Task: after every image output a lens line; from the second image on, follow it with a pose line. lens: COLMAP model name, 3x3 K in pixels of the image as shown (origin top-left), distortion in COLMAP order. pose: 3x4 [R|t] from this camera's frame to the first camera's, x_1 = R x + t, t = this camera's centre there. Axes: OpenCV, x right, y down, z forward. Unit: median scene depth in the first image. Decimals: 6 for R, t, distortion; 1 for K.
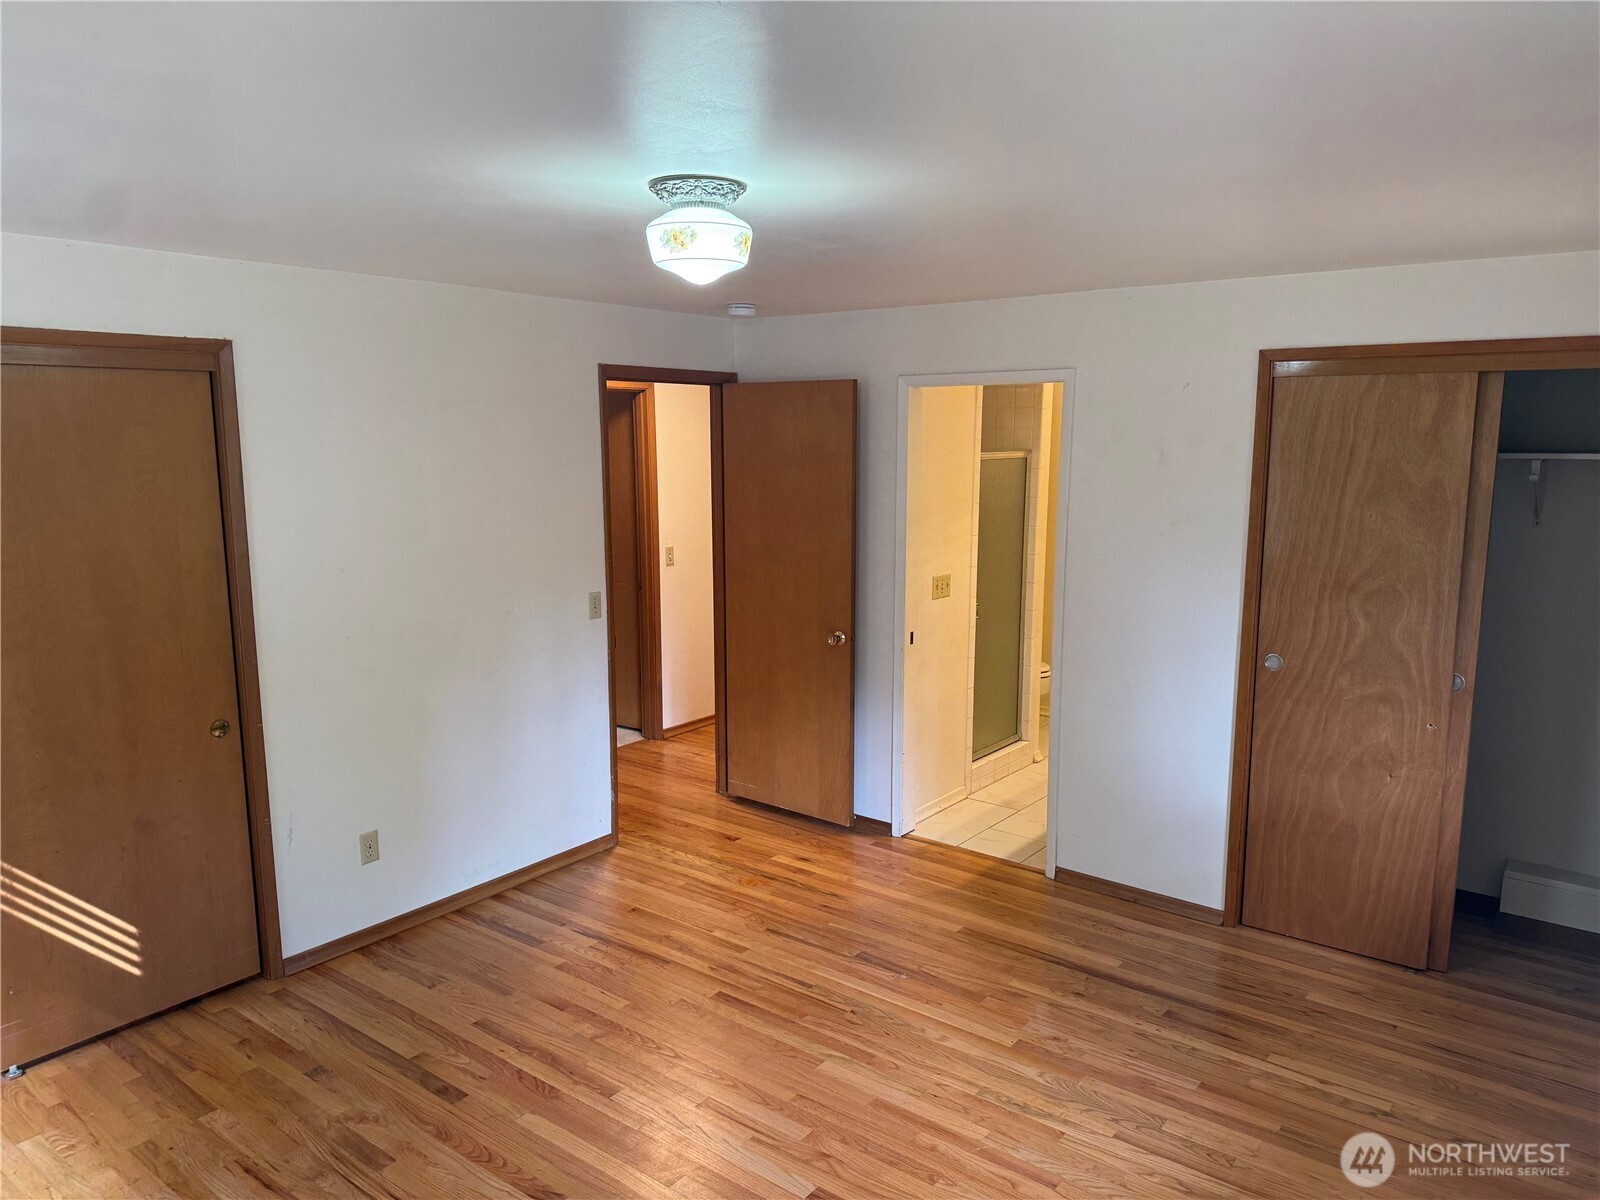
lens RADIAL K [[1135.6, 0, 800.0], [0, 1135.6, 600.0], [0, 0, 1]] dist [-0.001677, -0.001267]
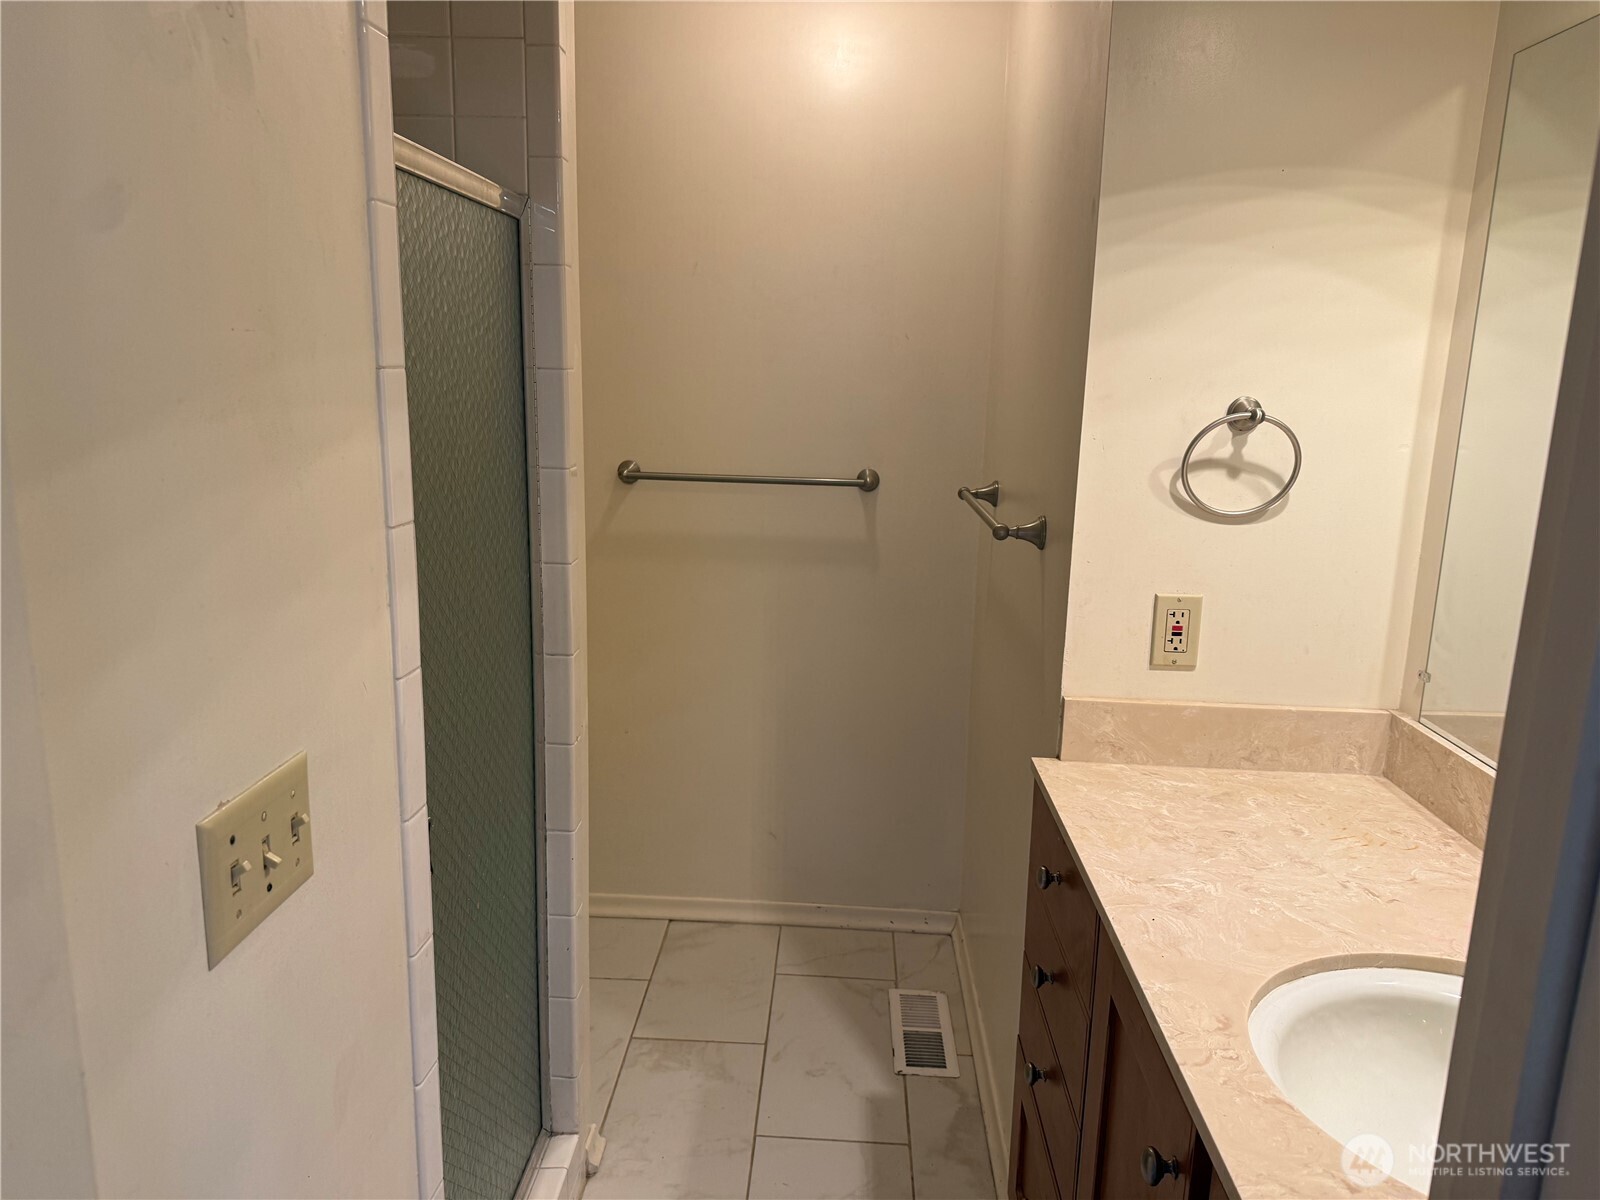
lens RADIAL K [[1135.6, 0, 800.0], [0, 1135.6, 600.0], [0, 0, 1]] dist [-0.001677, -0.001267]
pose [[0.810143, -0.099867, 0.577663, 0.141446], [0.069558, 0.994797, 0.074431, -0.080531], [-0.582091, -0.020119, 0.812875, 1.200759]]
